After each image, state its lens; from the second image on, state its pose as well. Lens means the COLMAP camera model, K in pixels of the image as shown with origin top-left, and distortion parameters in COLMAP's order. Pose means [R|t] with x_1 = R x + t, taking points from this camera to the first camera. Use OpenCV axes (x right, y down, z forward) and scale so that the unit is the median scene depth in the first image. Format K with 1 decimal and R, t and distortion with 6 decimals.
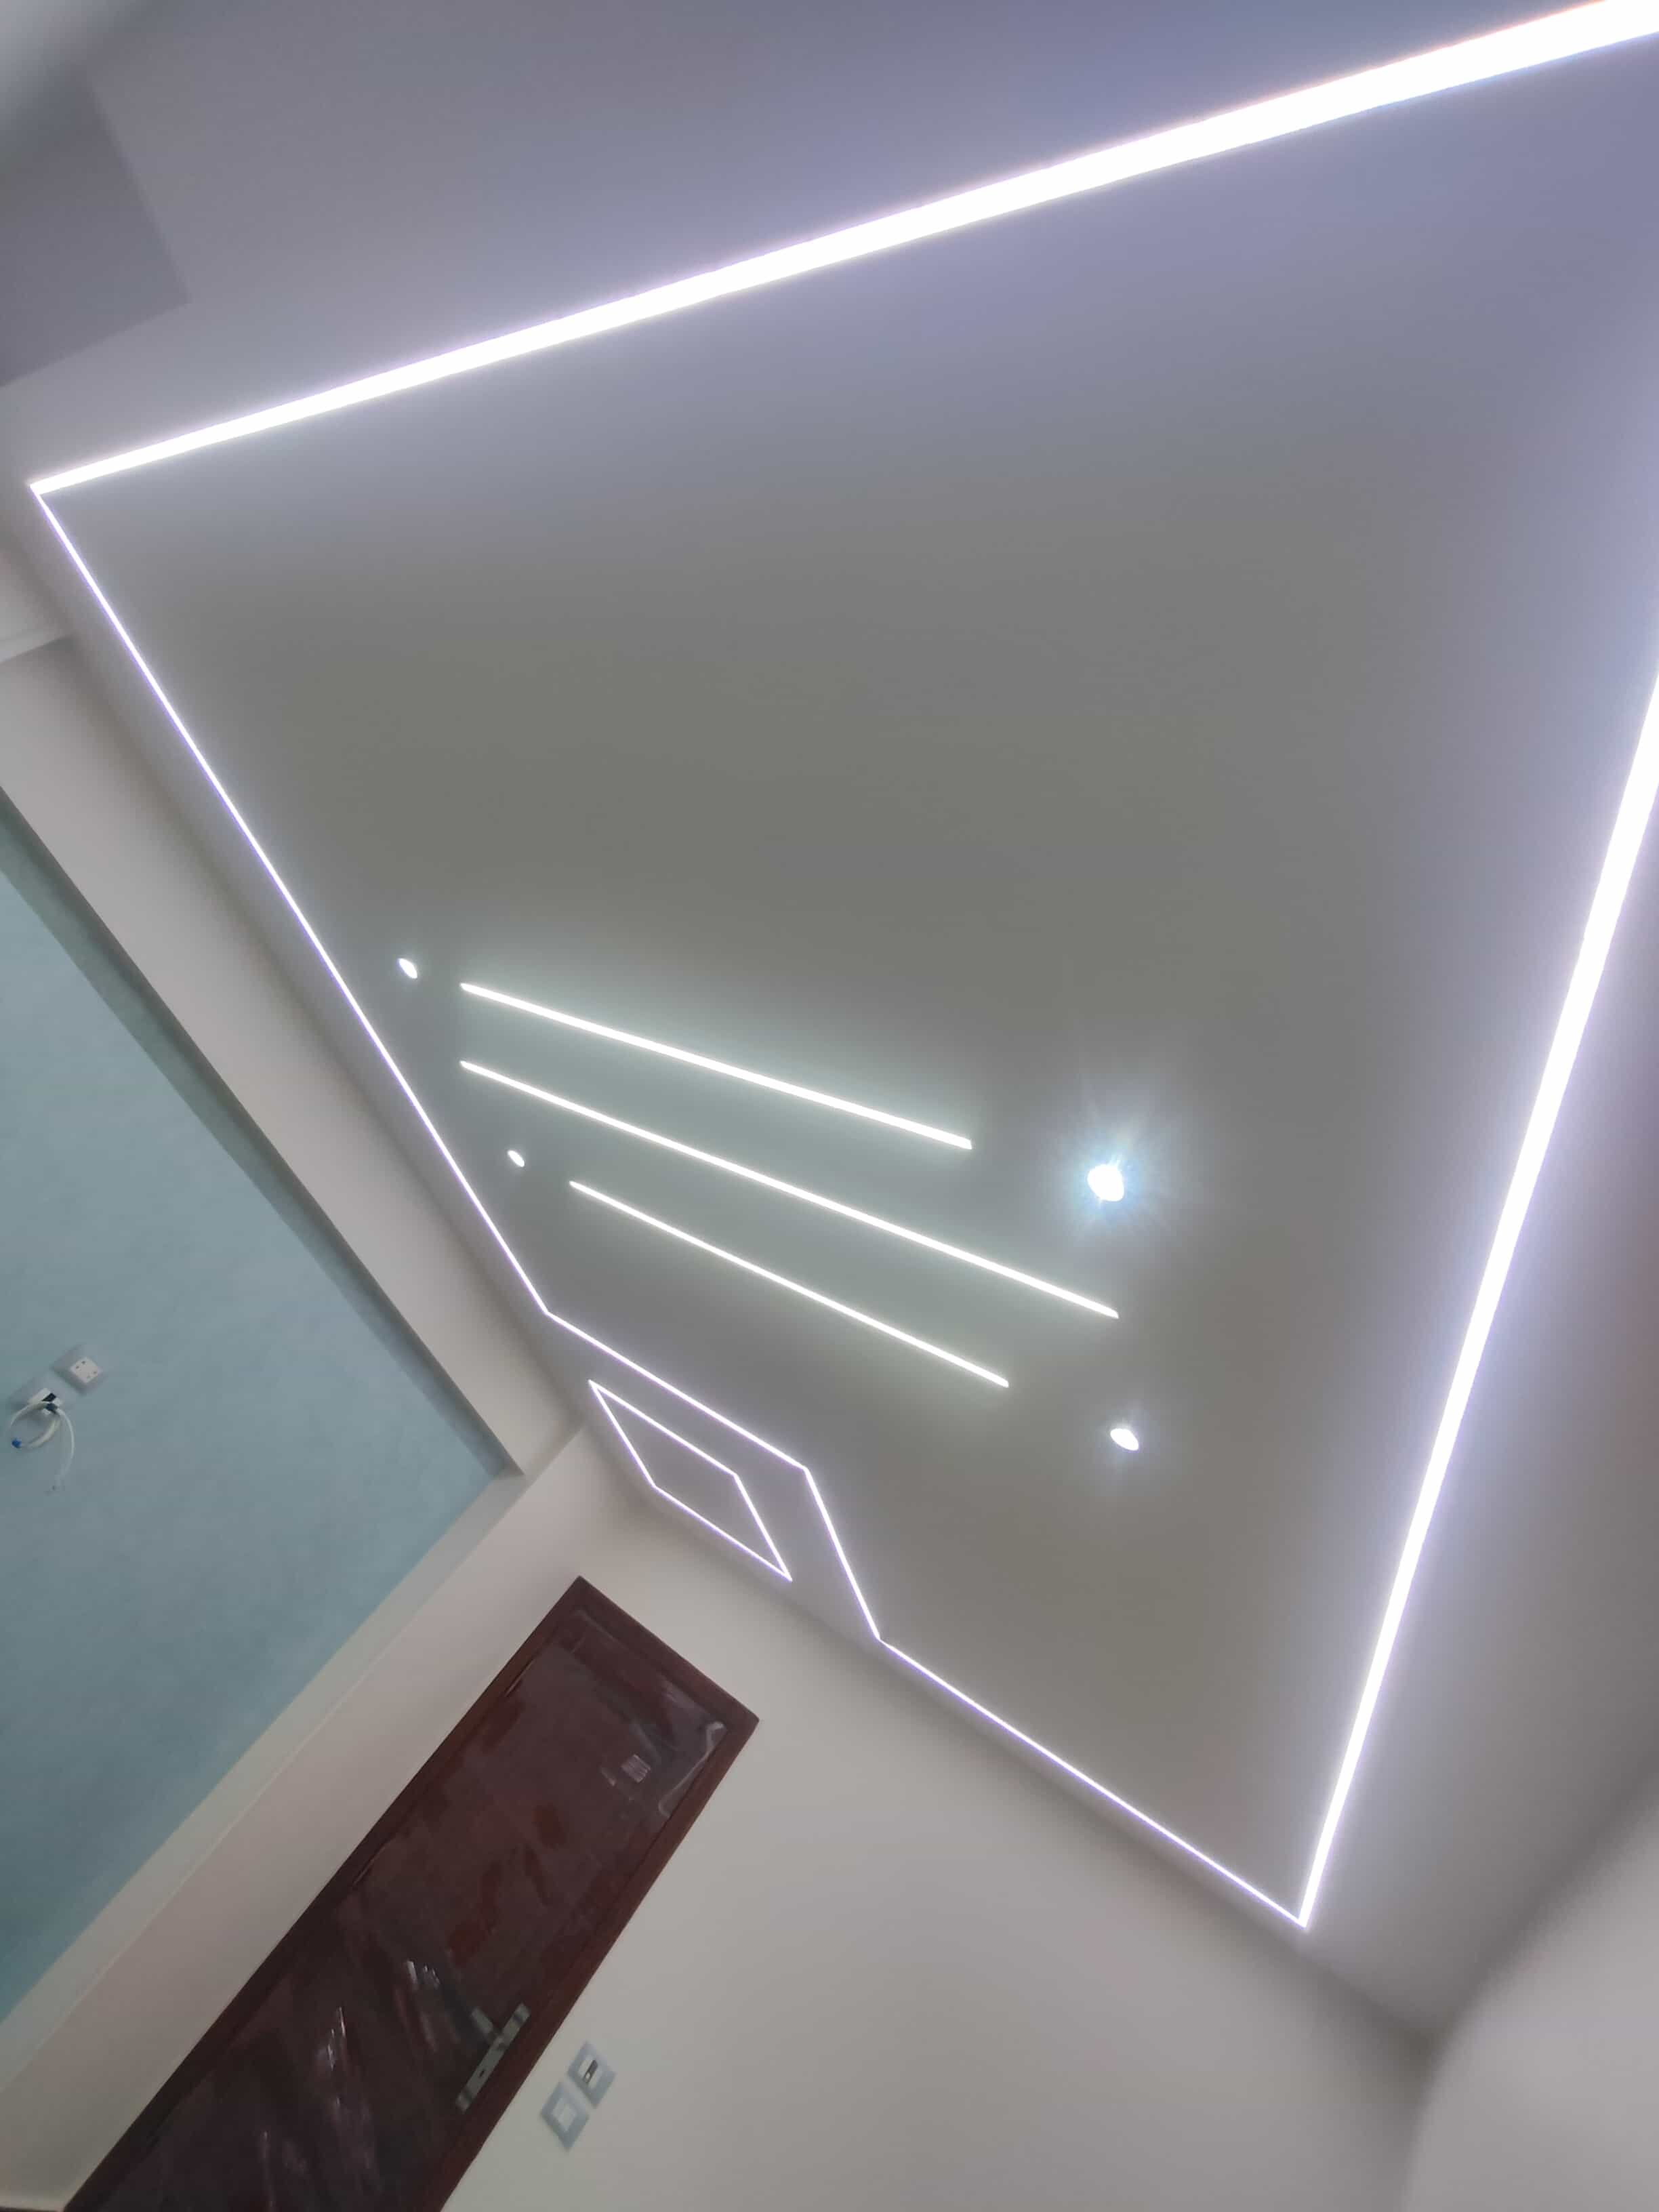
lens RADIAL K [[1028.7, 0, 823.7], [0, 1028.7, 1106.0], [0, 0, 1]] dist [-0.009237, 0.006250]
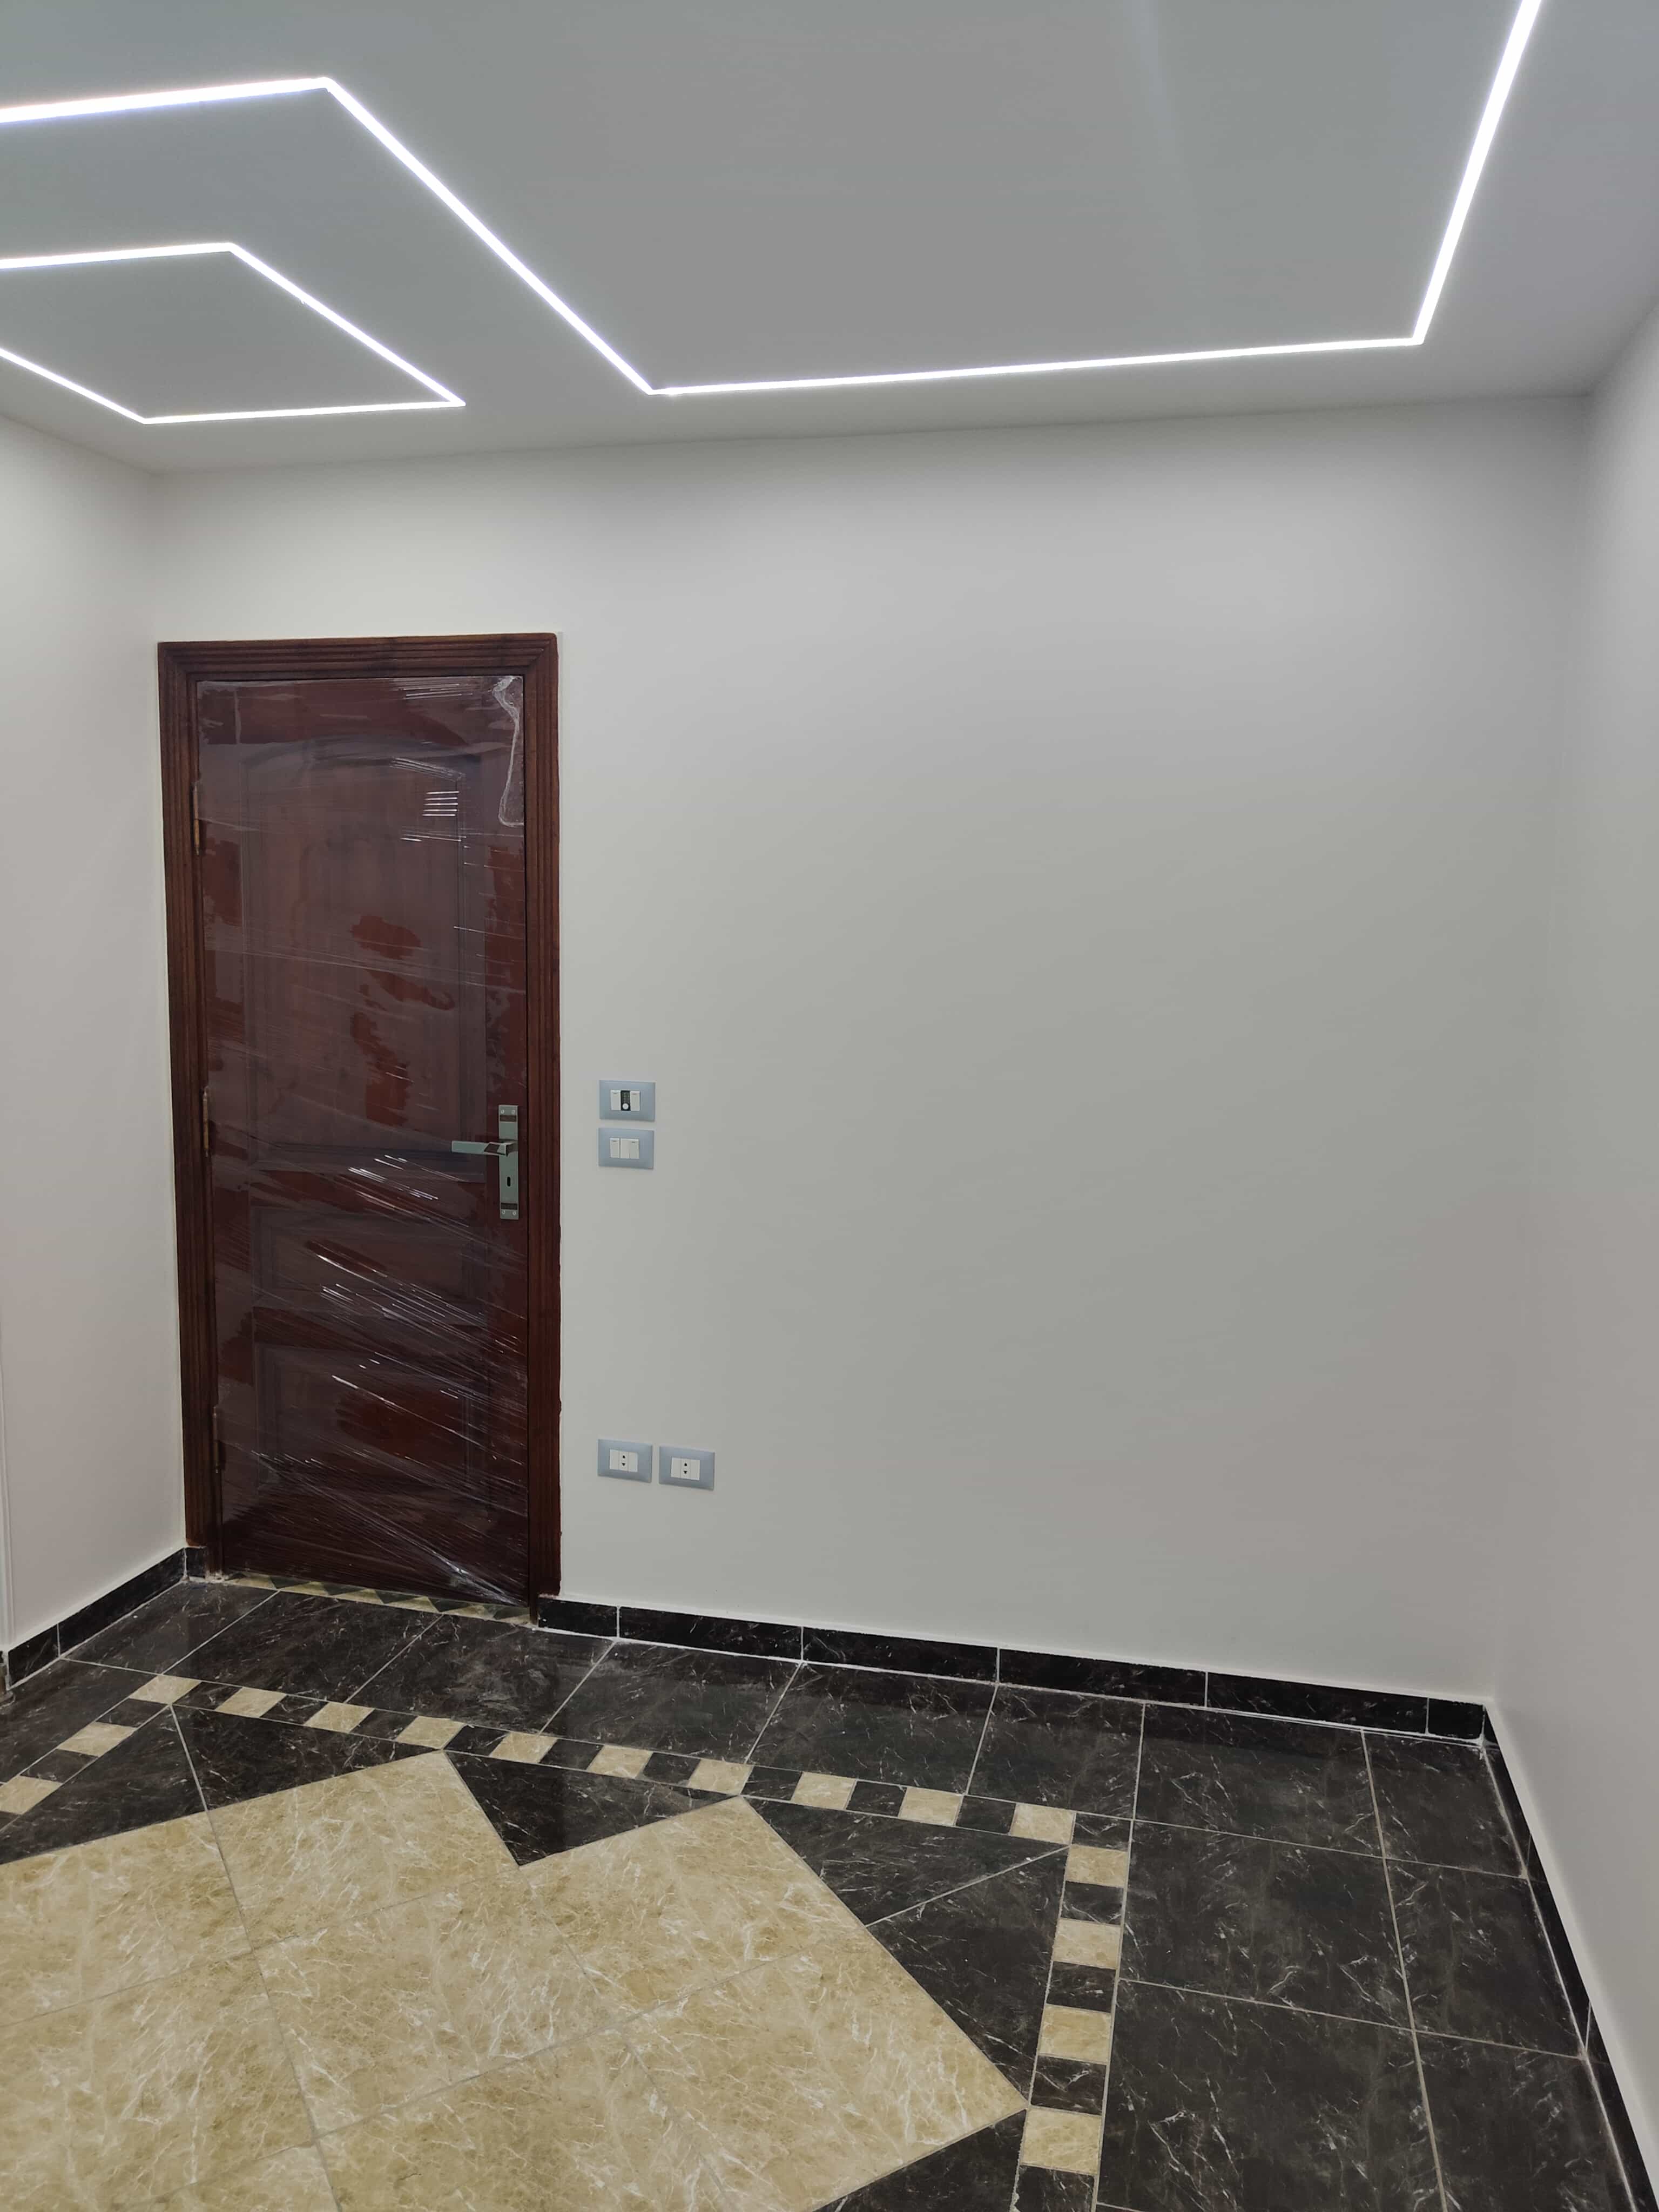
lens RADIAL K [[1532.6, 0, 837.1], [0, 1532.6, 1095.6], [0, 0, 1]] dist [0.021885, -0.013205]
pose [[0.825896, -0.562293, -0.041508, -0.043811], [0.407614, 0.544596, 0.732984, 0.155549], [-0.389547, -0.622288, 0.678978, 0.154265]]
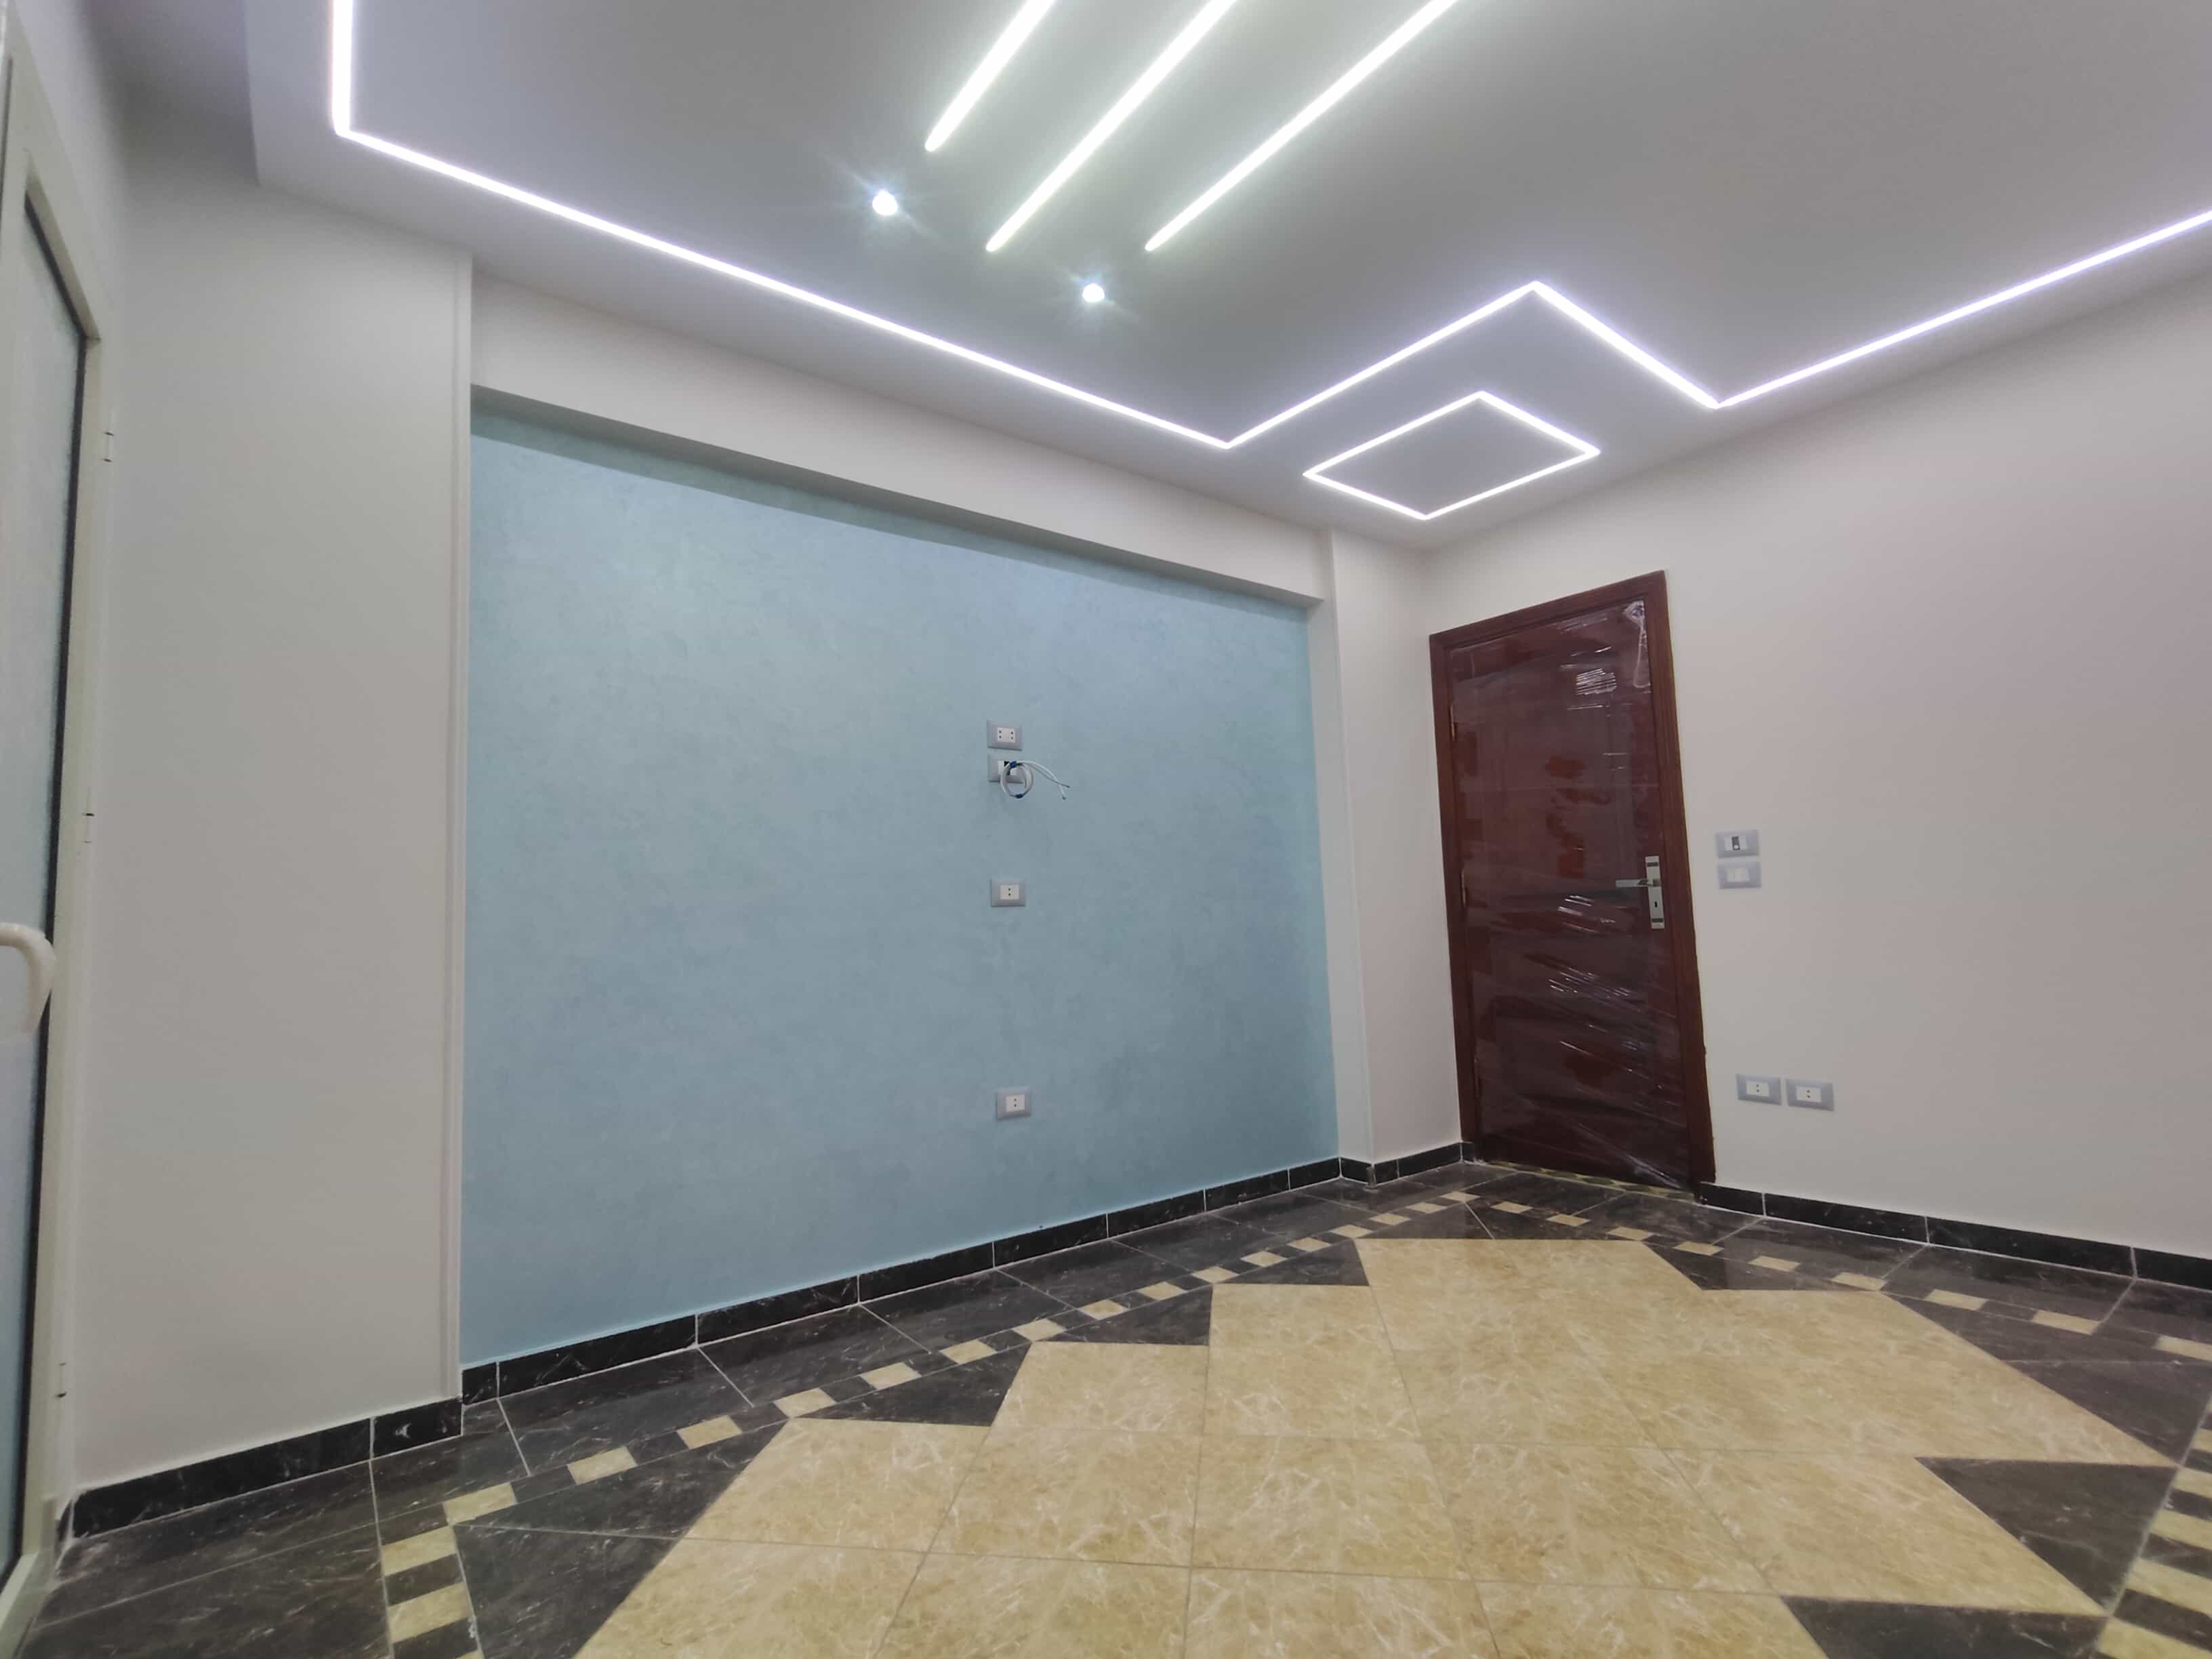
lens RADIAL K [[1028.7, 0, 1105.8], [0, 1028.7, 838.2], [0, 0, 1]] dist [-0.009237, 0.006250]
pose [[0.629990, -0.641866, -0.437173, -0.146072], [0.764620, 0.611164, 0.204535, 0.137021], [0.135900, -0.463126, 0.875811, -0.099613]]
